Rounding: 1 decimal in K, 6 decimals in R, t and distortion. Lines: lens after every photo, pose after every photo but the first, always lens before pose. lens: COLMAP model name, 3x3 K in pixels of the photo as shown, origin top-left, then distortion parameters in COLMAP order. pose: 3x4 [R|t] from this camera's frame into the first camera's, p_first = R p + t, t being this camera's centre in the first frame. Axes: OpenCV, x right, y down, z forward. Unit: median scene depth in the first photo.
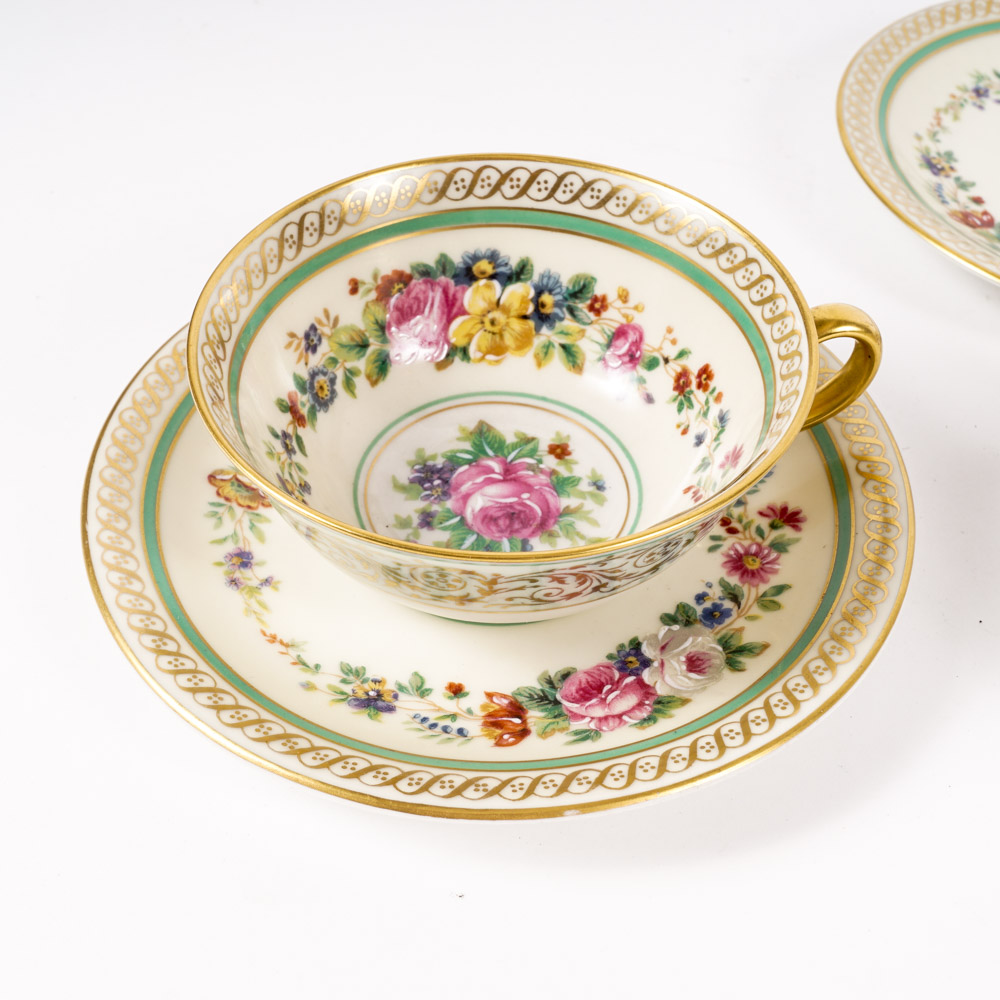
lens RADIAL K [[1543.2, 0, 494.4], [0, 1543.2, 503.1], [0, 0, 1]] dist [0.035298, 0.000000]
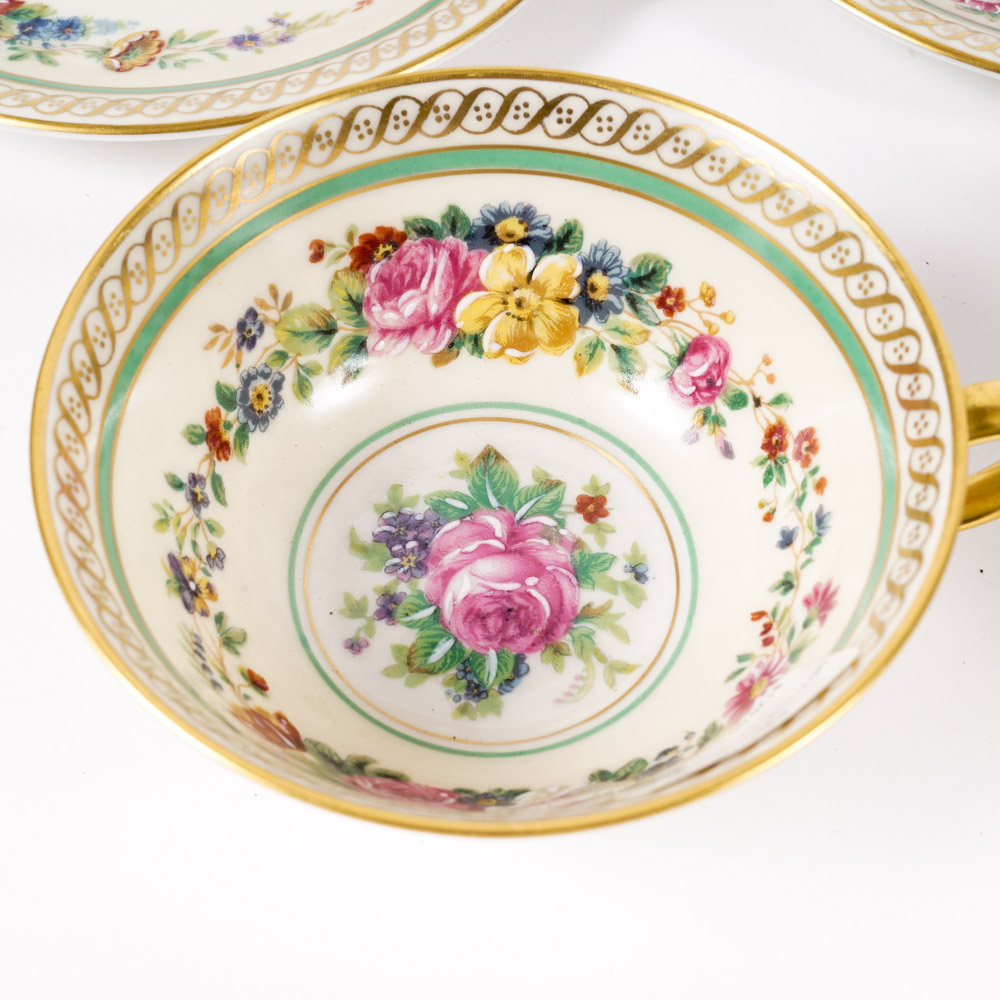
lens RADIAL K [[1791.1, 0, 499.7], [0, 1791.1, 497.9], [0, 0, 1]] dist [0.027600, 0.000000]
pose [[0.992028, 0.104045, -0.071106, 0.058902], [-0.086688, 0.972934, 0.214206, -0.212672], [0.091468, -0.206334, 0.974197, 0.203984]]
